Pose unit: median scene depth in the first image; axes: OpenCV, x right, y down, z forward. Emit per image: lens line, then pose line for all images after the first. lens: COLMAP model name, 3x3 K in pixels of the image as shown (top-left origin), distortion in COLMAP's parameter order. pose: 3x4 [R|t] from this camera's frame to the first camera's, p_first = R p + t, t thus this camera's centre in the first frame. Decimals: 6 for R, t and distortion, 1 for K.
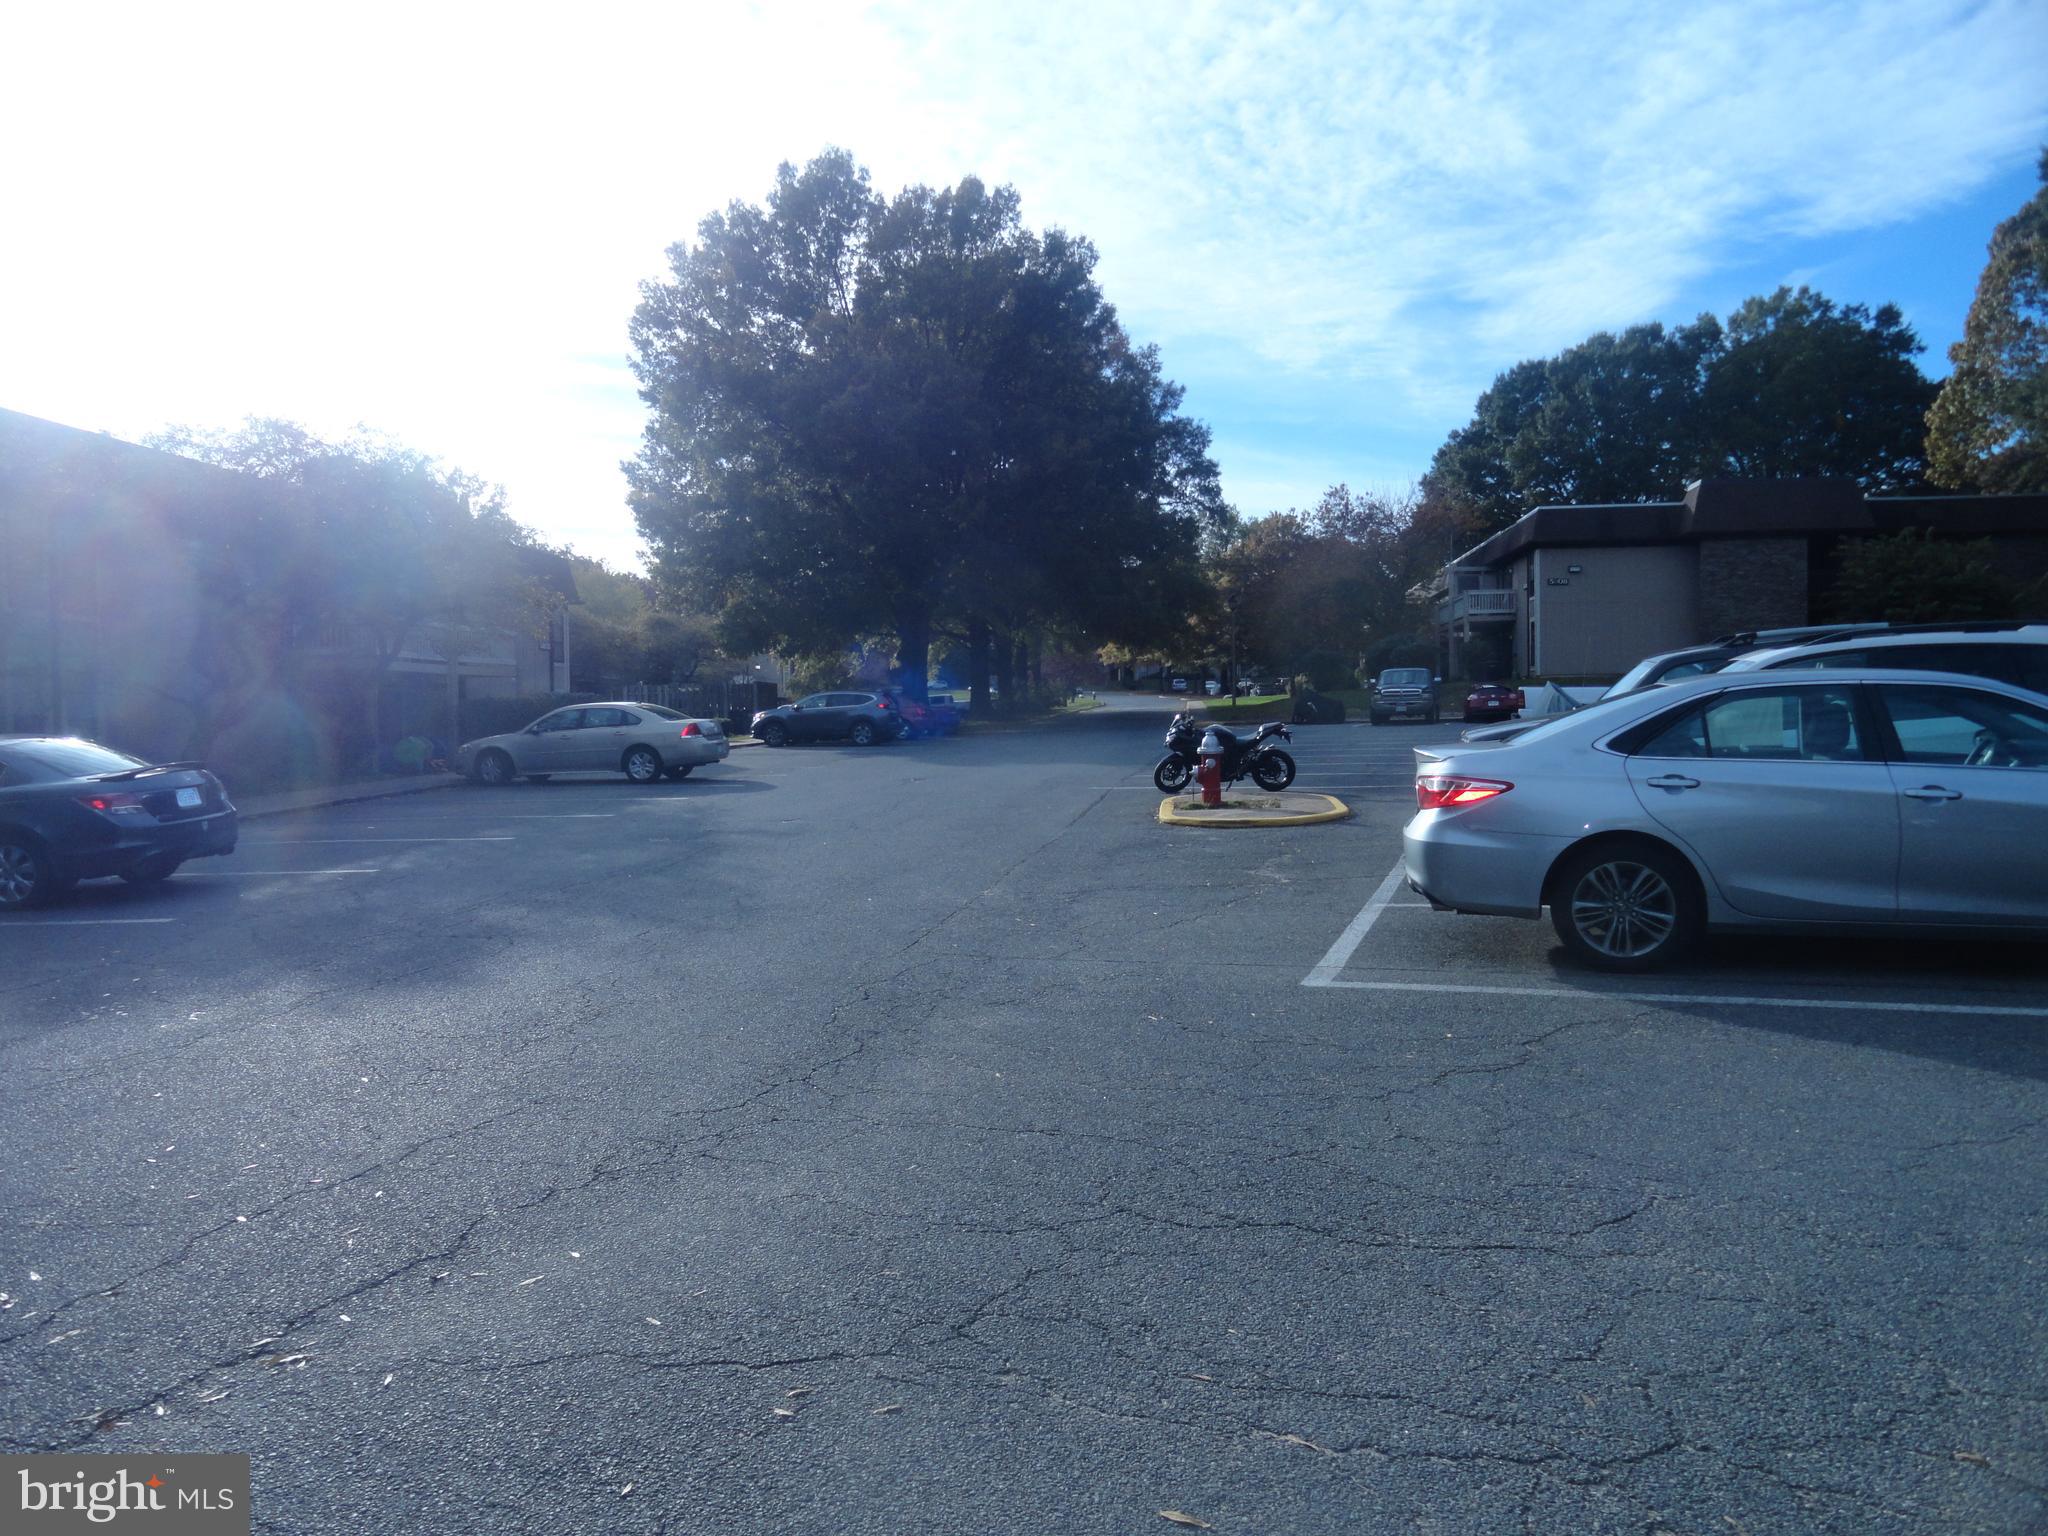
lens RADIAL K [[1462.7, 0, 1024.0], [0, 1462.7, 768.0], [0, 0, 1]] dist [-0.024944, 0.002718]
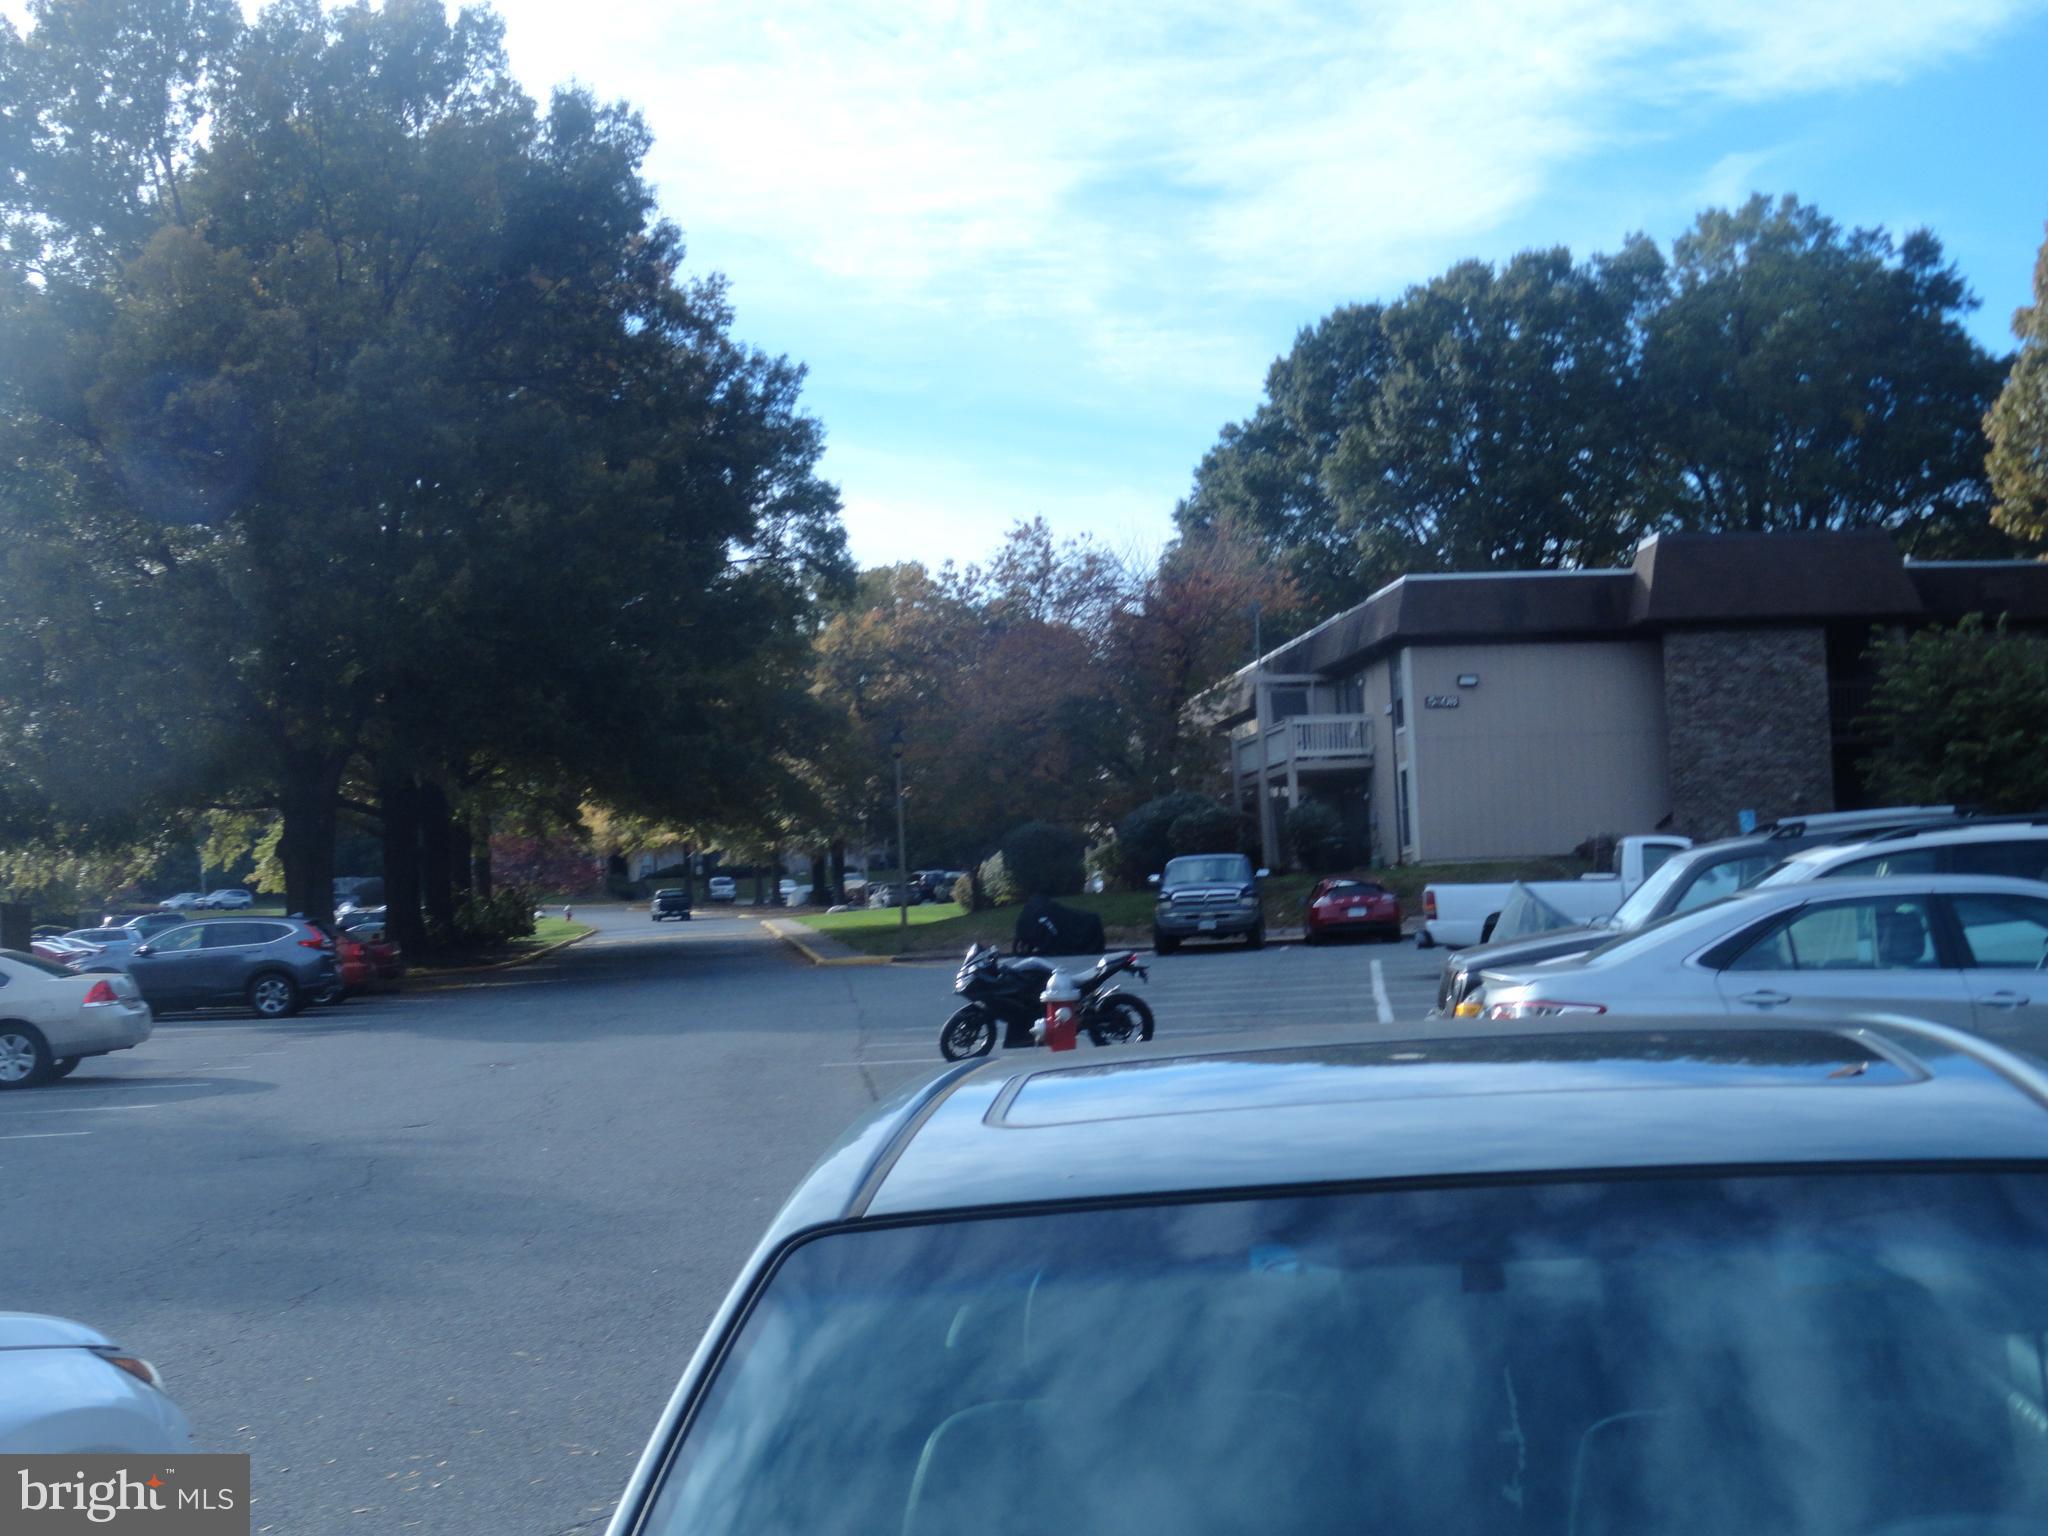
lens RADIAL K [[3119.6, 0, 1024.0], [0, 3119.6, 768.0], [0, 0, 1]] dist [-0.061059, 0.015876]
pose [[0.970027, -0.013004, 0.242650, -0.087076], [0.035536, 0.995423, -0.088714, 0.003777], [-0.240385, 0.094678, 0.966049, -0.146650]]
